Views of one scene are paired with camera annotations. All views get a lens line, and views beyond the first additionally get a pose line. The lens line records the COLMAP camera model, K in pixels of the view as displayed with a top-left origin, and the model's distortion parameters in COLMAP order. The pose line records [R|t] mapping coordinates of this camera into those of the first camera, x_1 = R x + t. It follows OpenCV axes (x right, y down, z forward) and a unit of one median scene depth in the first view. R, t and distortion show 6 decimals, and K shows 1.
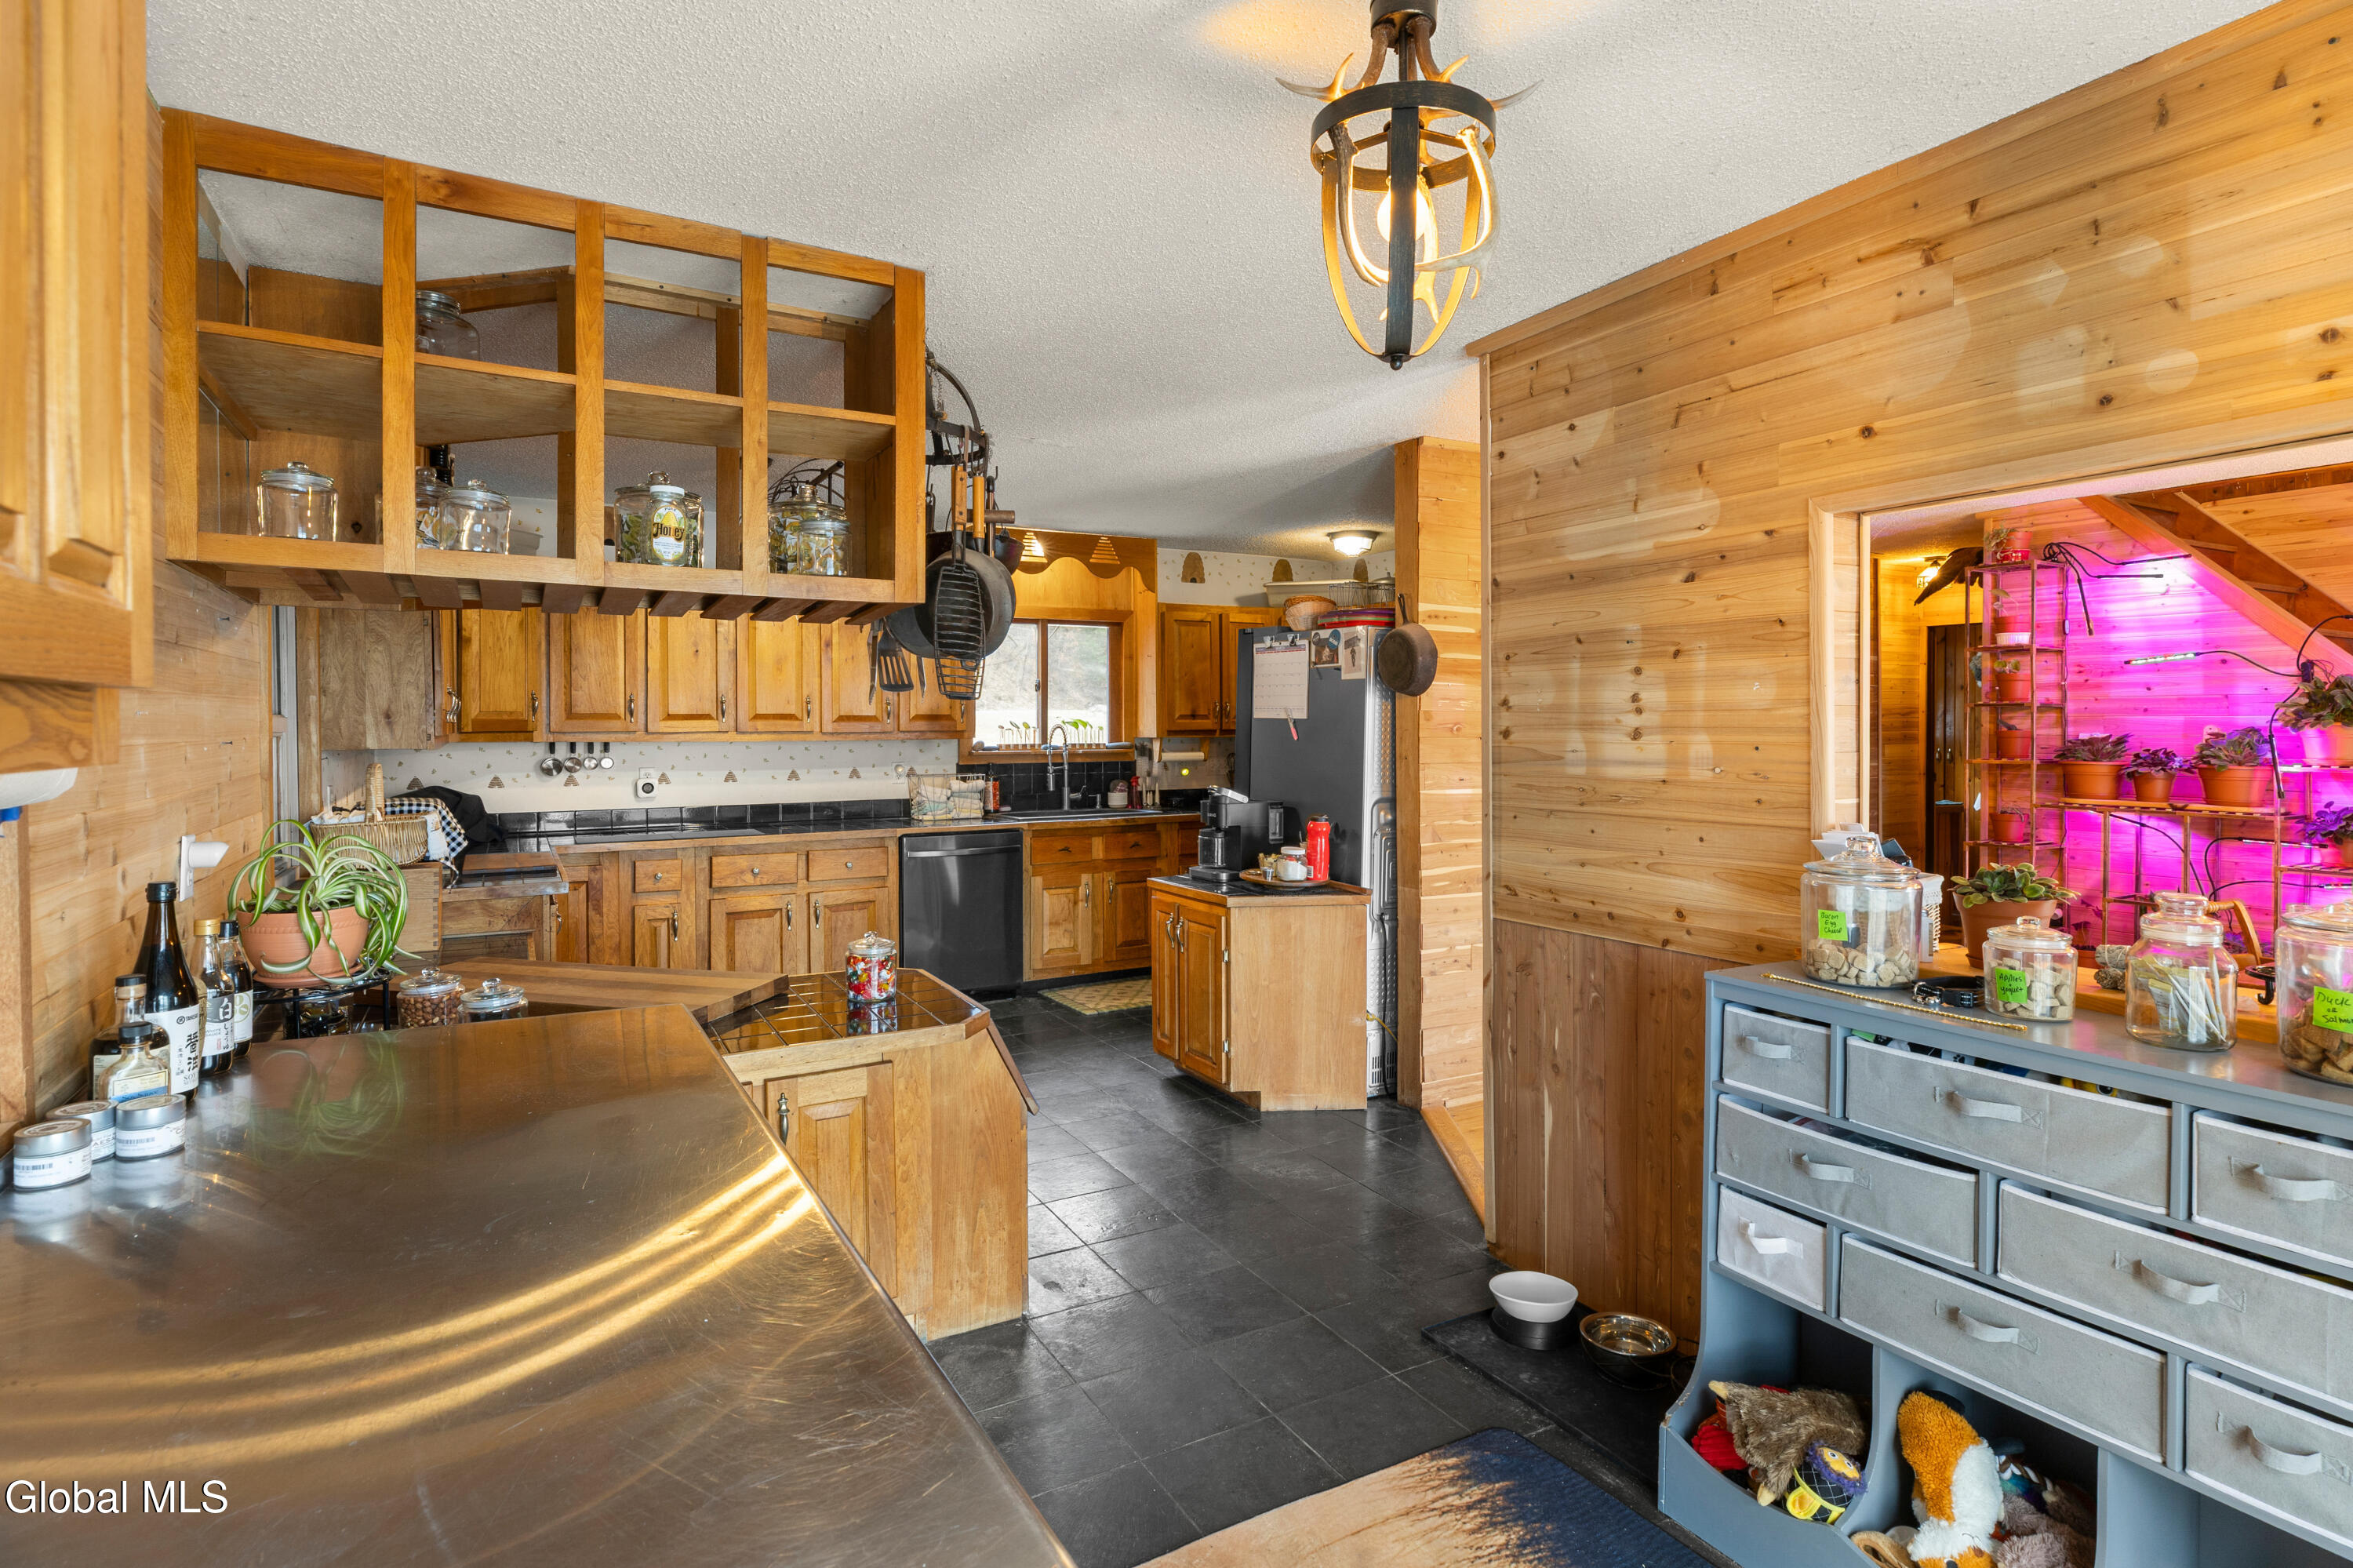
lens RADIAL K [[1214.3, 0, 1202.7], [0, 1214.3, 738.5], [0, 0, 1]] dist [-0.001841, 0.000414]
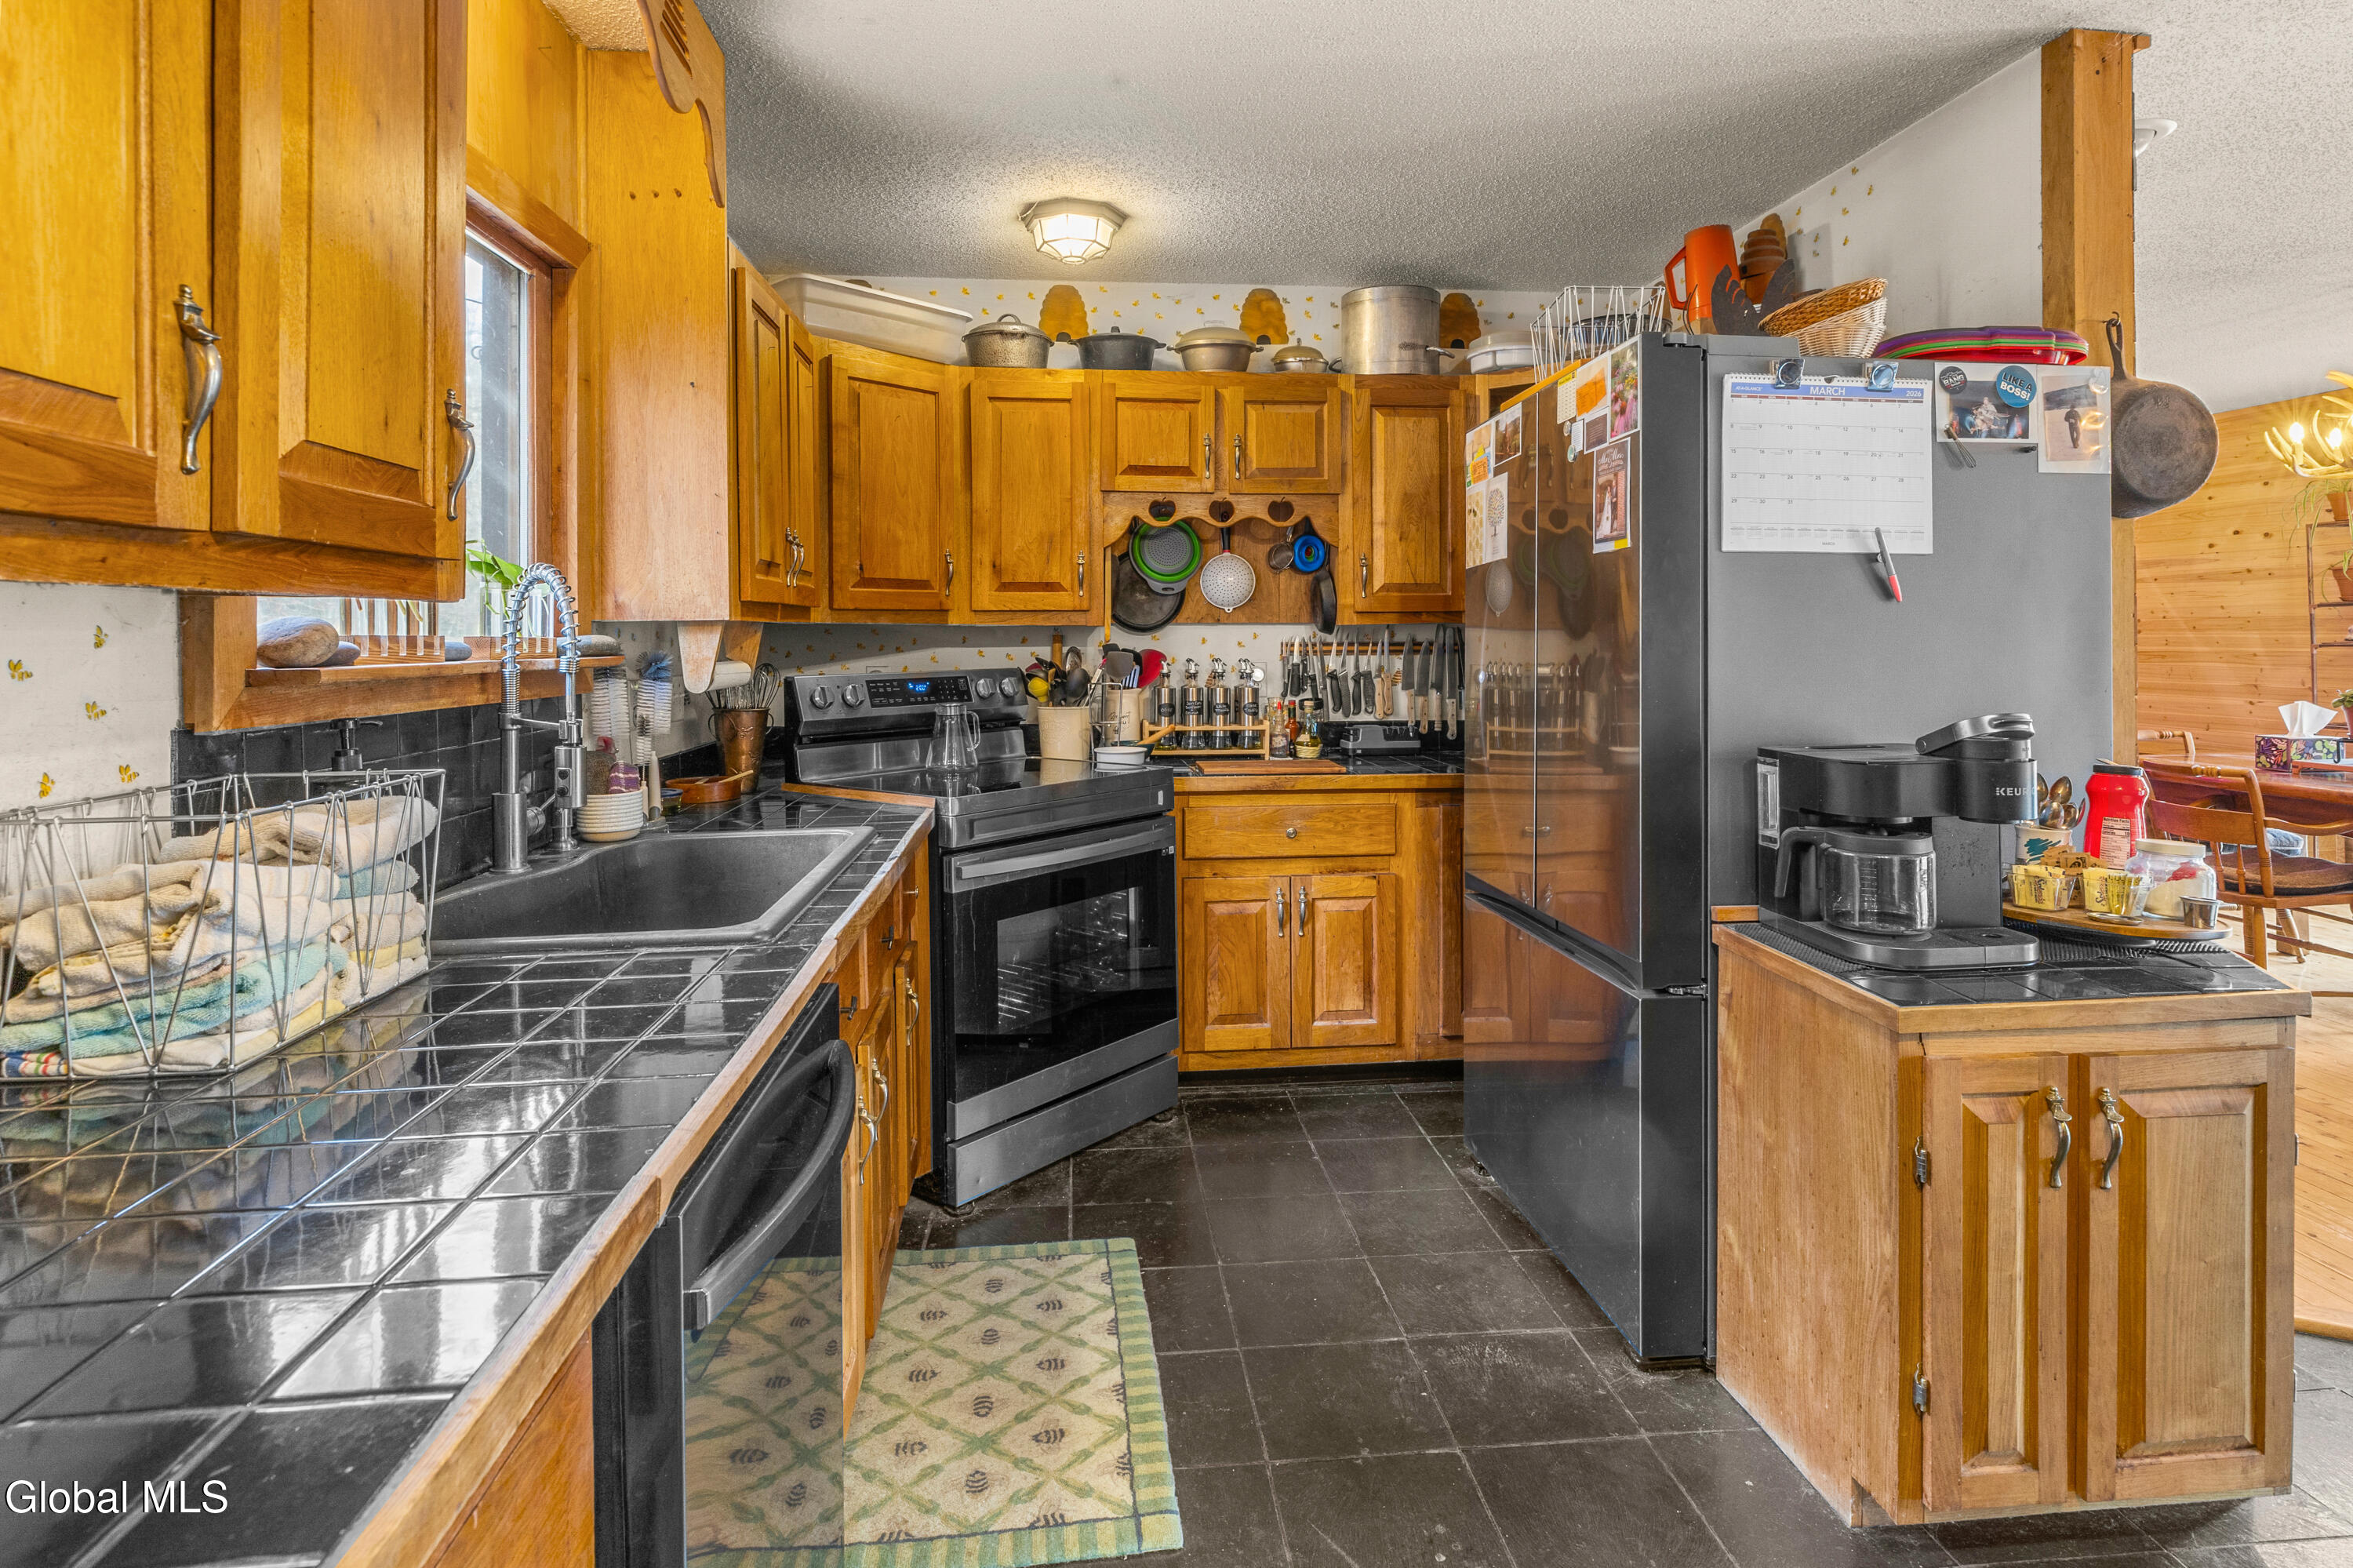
lens RADIAL K [[1214.3, 0, 1187.8], [0, 1214.3, 642.9], [0, 0, 1]] dist [-0.001841, 0.000414]
pose [[0.399181, -0.005467, 0.916856, -0.379367], [0.013101, 0.999914, 0.000259, 0.010449], [-0.916778, 0.011908, 0.399219, 0.943483]]
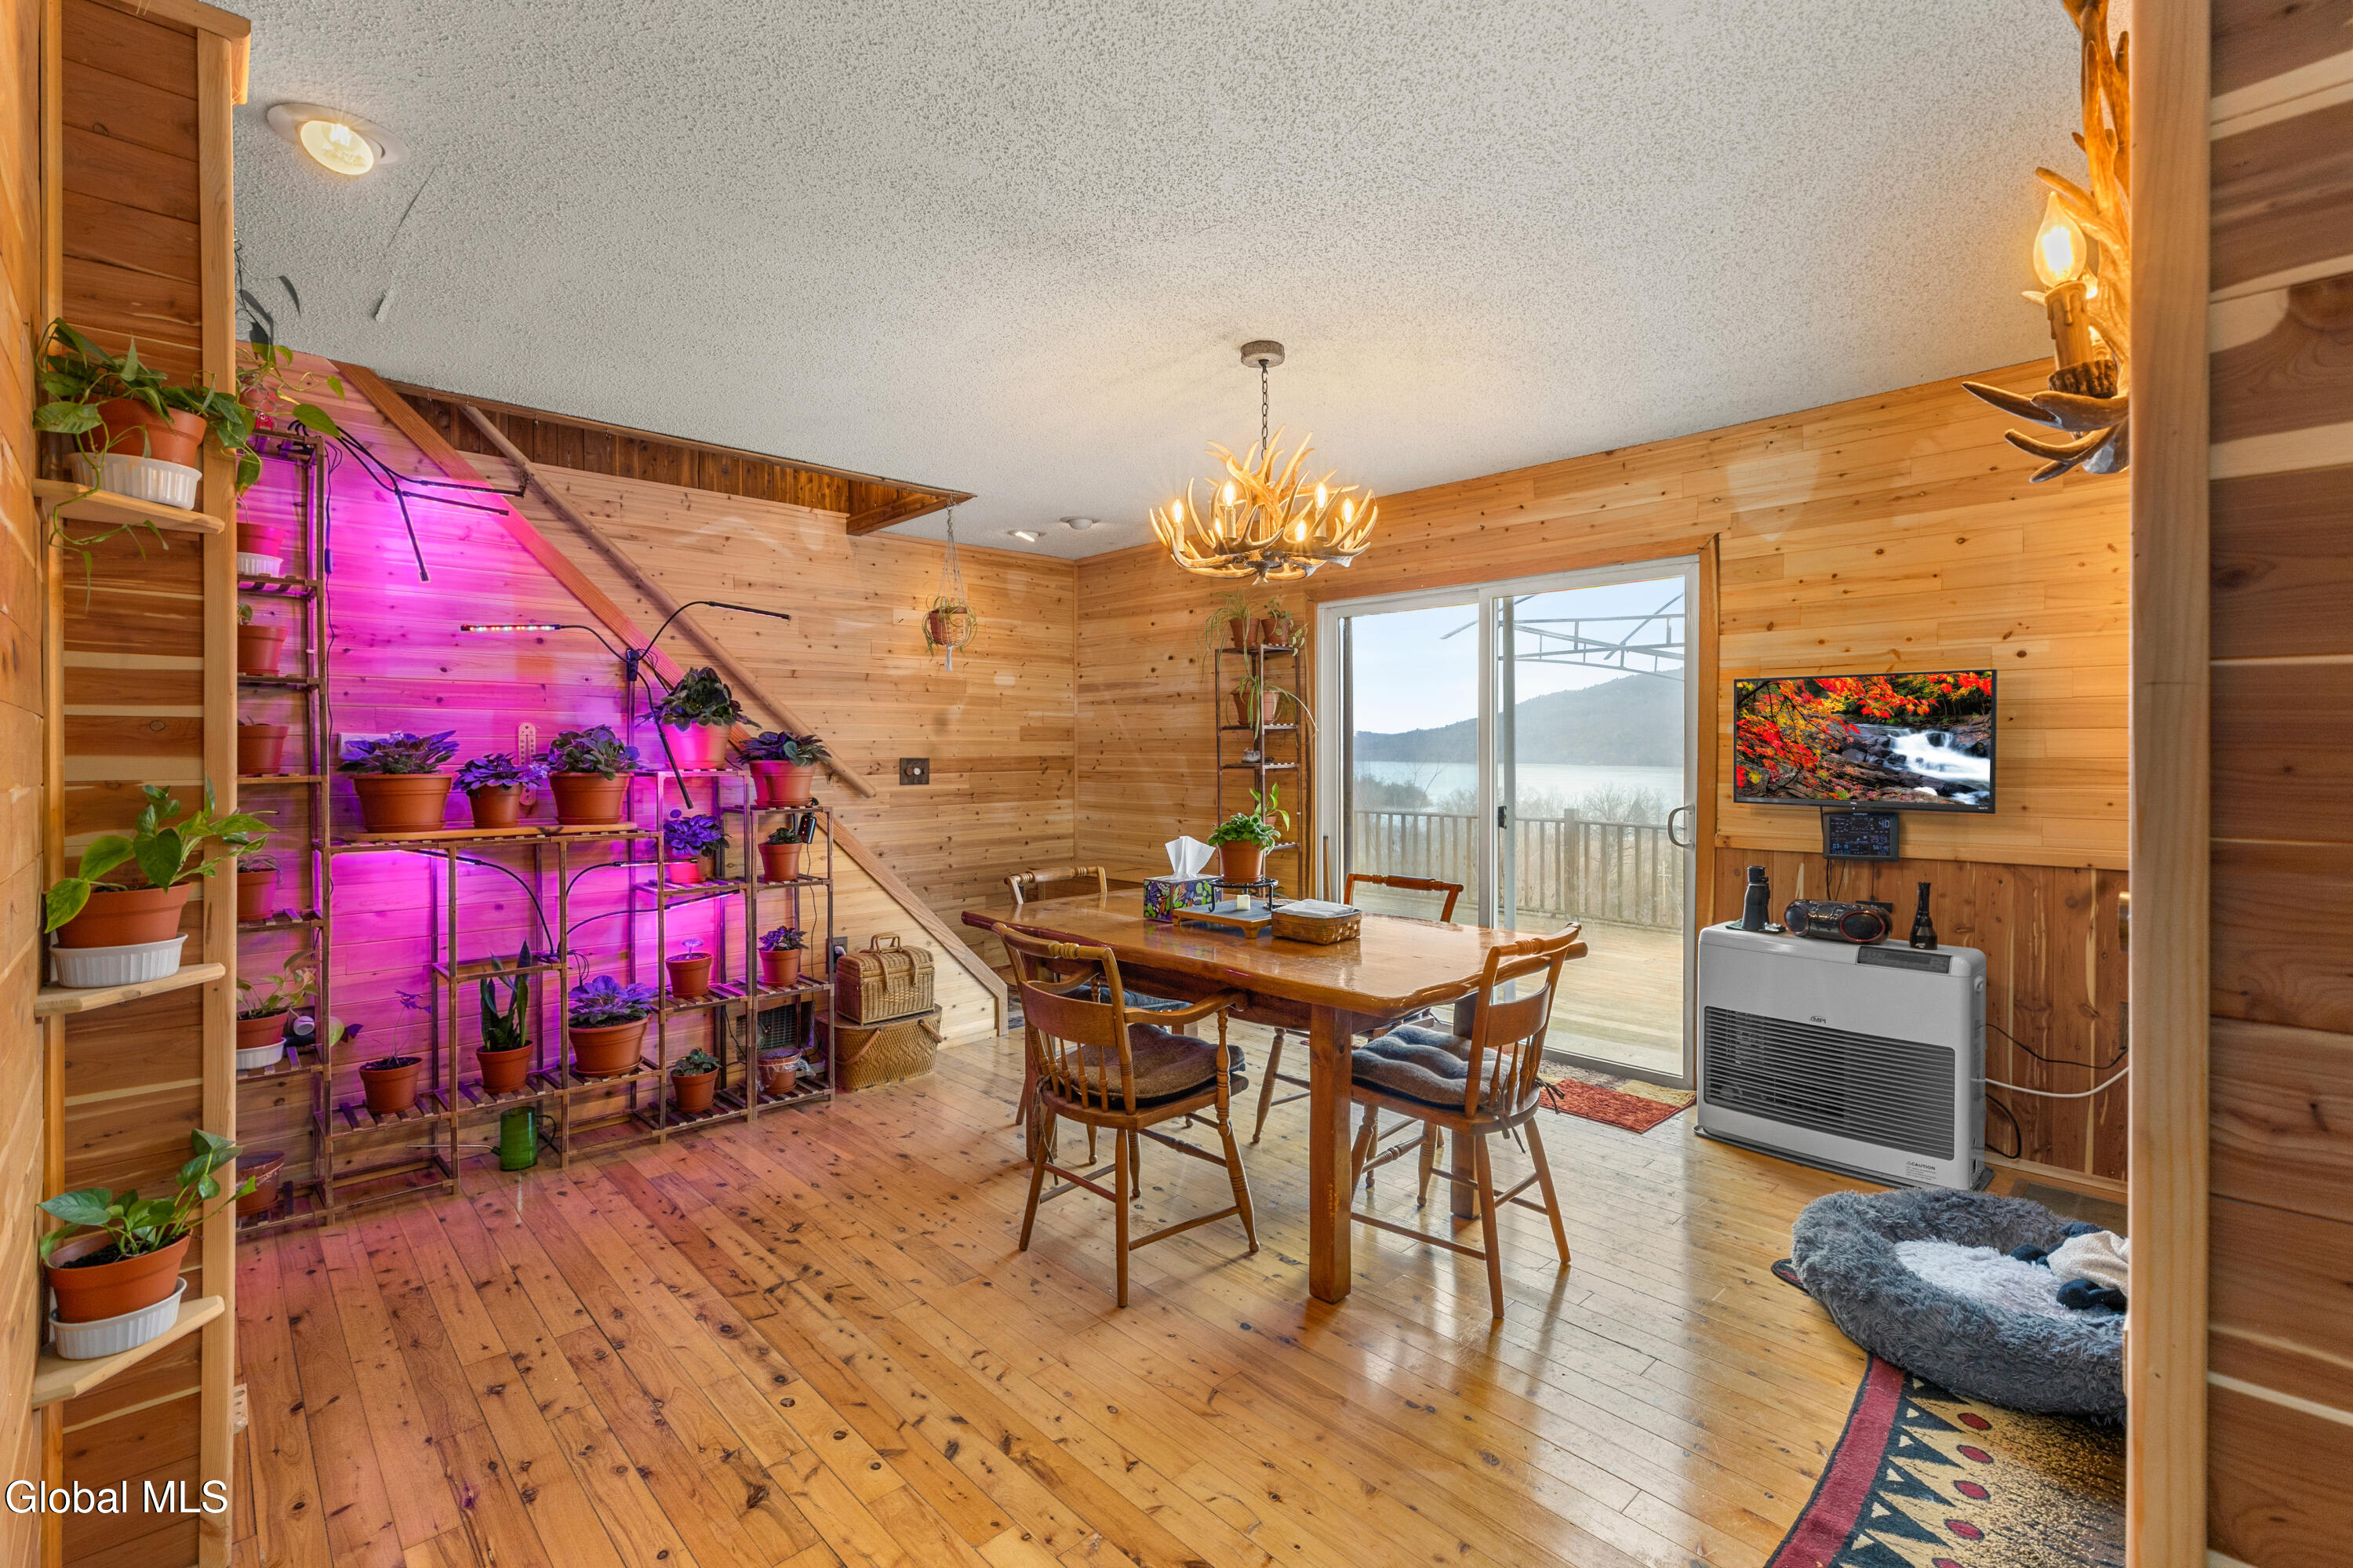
lens RADIAL K [[1061.1, 0, 1184.8], [0, 1061.1, 762.5], [0, 0, 1]] dist [0.007503, -0.000236]
pose [[-0.263844, -0.008514, 0.964528, 0.068741], [0.010820, 0.999872, 0.011785, 0.010380], [-0.964505, 0.013545, -0.263718, 0.747945]]
